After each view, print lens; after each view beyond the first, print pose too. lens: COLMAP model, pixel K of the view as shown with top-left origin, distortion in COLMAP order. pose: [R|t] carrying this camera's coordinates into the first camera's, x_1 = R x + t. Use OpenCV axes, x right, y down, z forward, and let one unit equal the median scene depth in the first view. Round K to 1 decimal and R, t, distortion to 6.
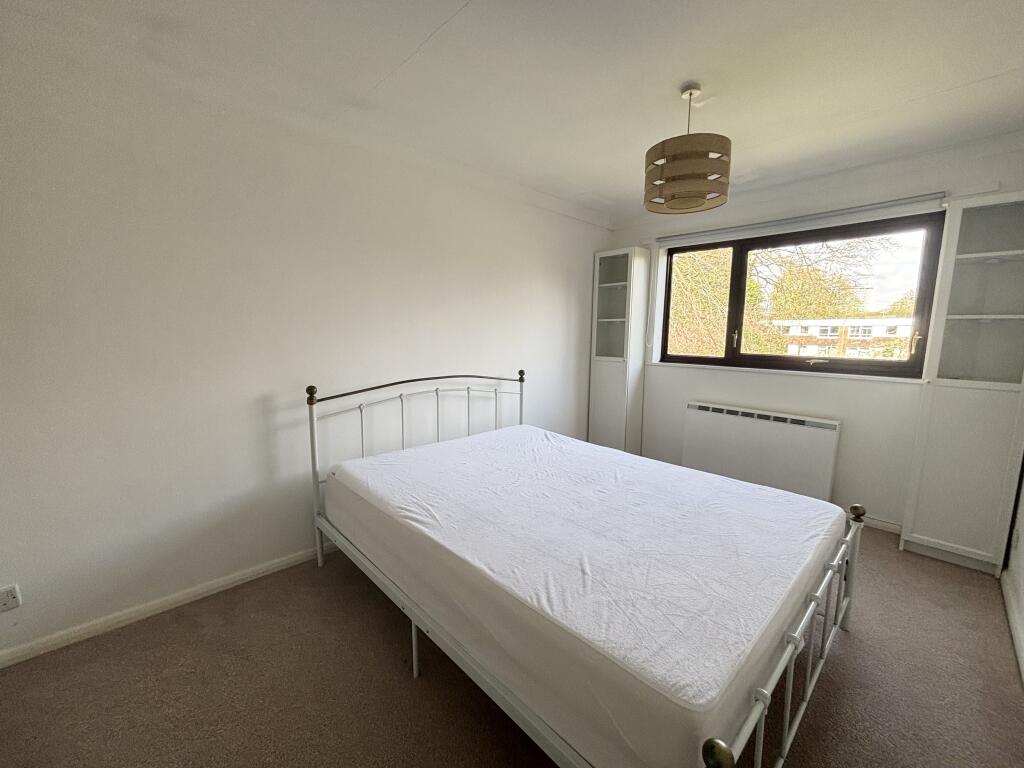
lens RADIAL K [[413.0, 0, 506.7], [0, 413.0, 382.8], [0, 0, 1]] dist [-0.000570, 0.000012]
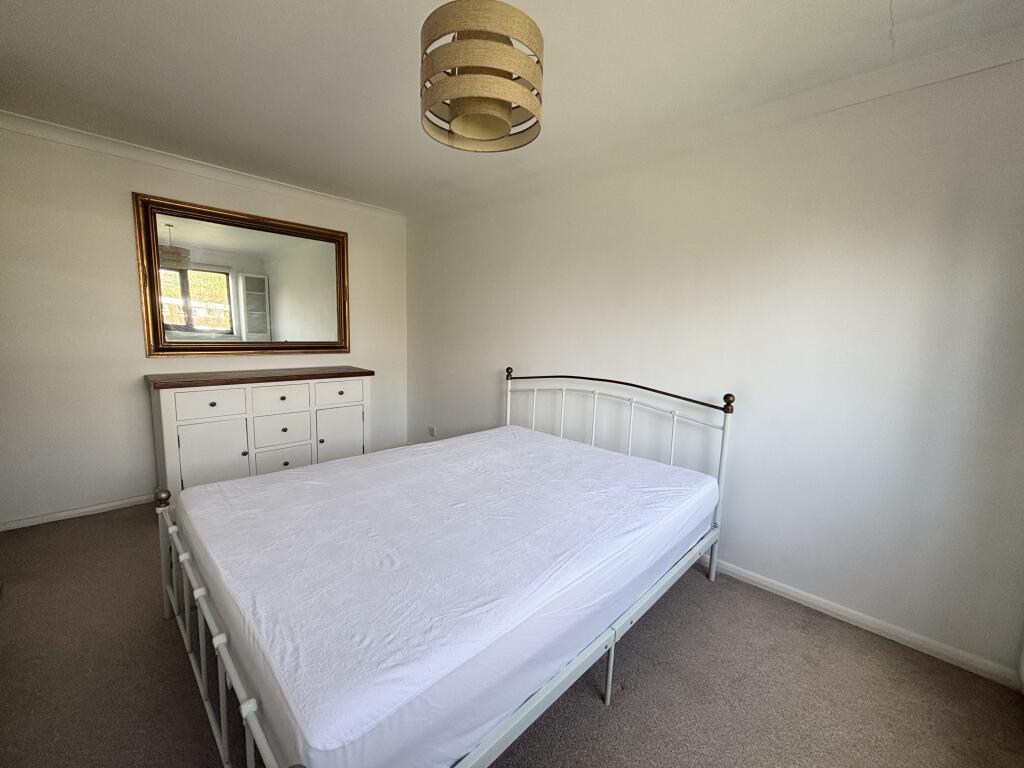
lens RADIAL K [[413.0, 0, 506.7], [0, 413.0, 382.8], [0, 0, 1]] dist [-0.000570, 0.000012]
pose [[0.052215, 0.124151, -0.990889, 0.755437], [-0.150333, 0.981912, 0.115104, -0.081021], [0.987256, 0.142953, 0.069935, 0.706139]]
